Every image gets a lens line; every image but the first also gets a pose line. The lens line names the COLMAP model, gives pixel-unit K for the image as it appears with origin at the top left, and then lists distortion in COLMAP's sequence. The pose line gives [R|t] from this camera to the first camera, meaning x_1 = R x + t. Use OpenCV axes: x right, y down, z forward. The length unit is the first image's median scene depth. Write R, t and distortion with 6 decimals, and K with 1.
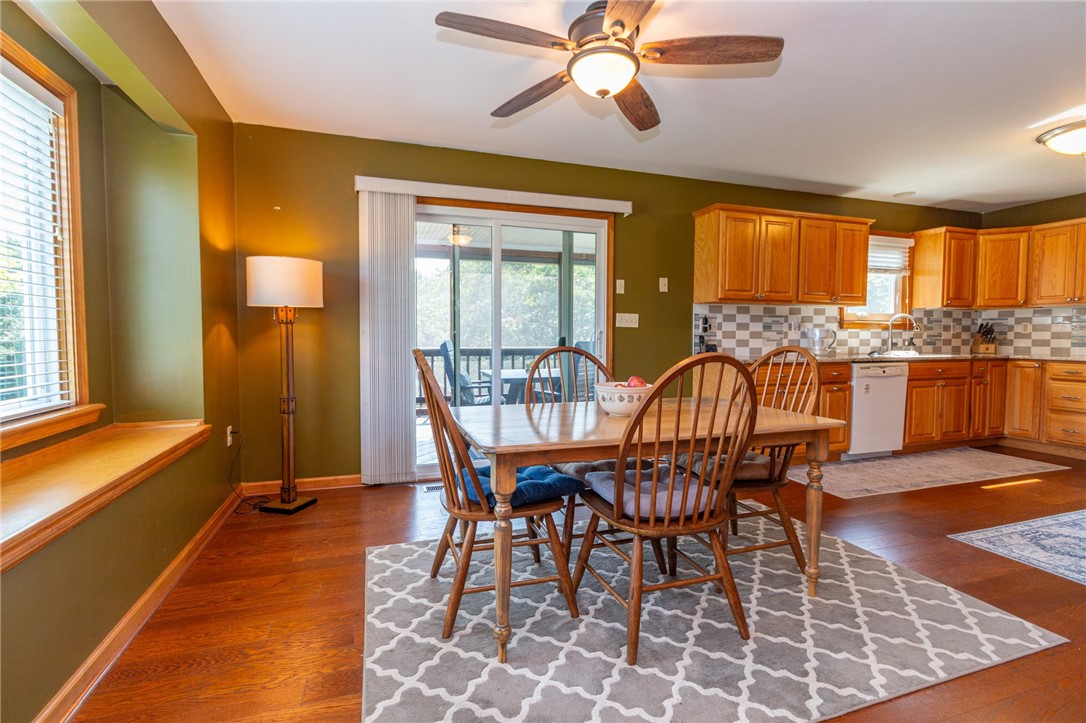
lens RADIAL K [[500.5, 0, 542.2], [0, 500.5, 359.4], [0, 0, 1]] dist [0.002185, -0.000291]
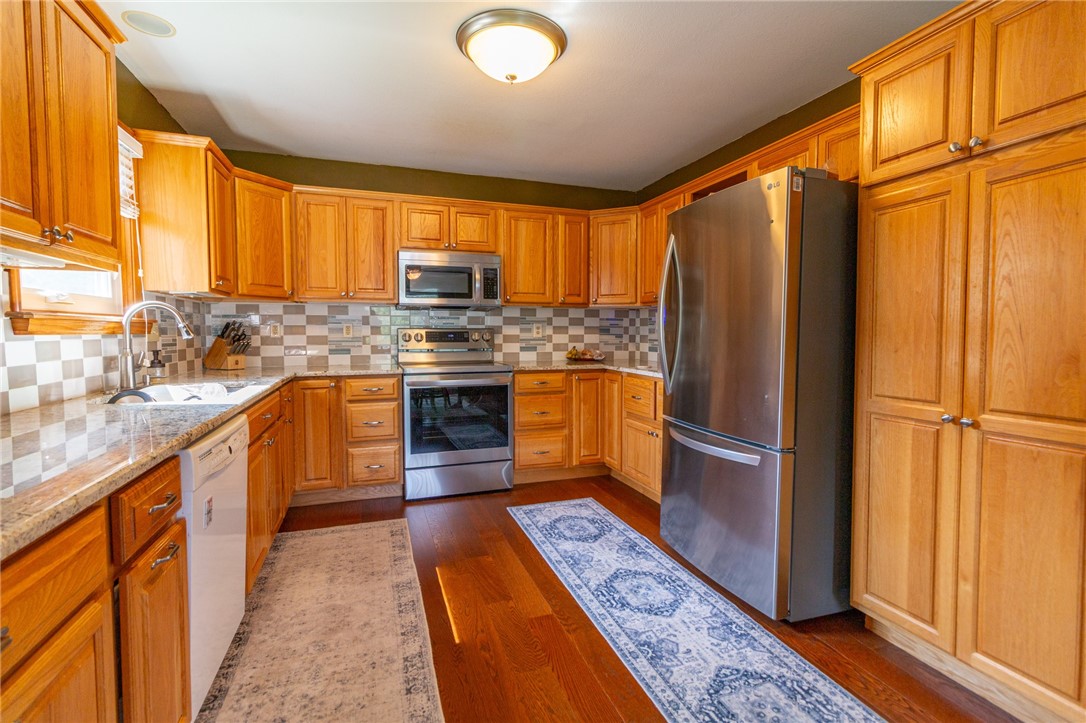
lens RADIAL K [[500.5, 0, 544.2], [0, 500.5, 354.2], [0, 0, 1]] dist [0.002185, -0.000291]
pose [[-0.007814, -0.049991, 0.998719, 0.259144], [0.049801, 0.997491, 0.050319, -0.046817], [-0.998729, 0.050131, -0.005305, 0.646609]]
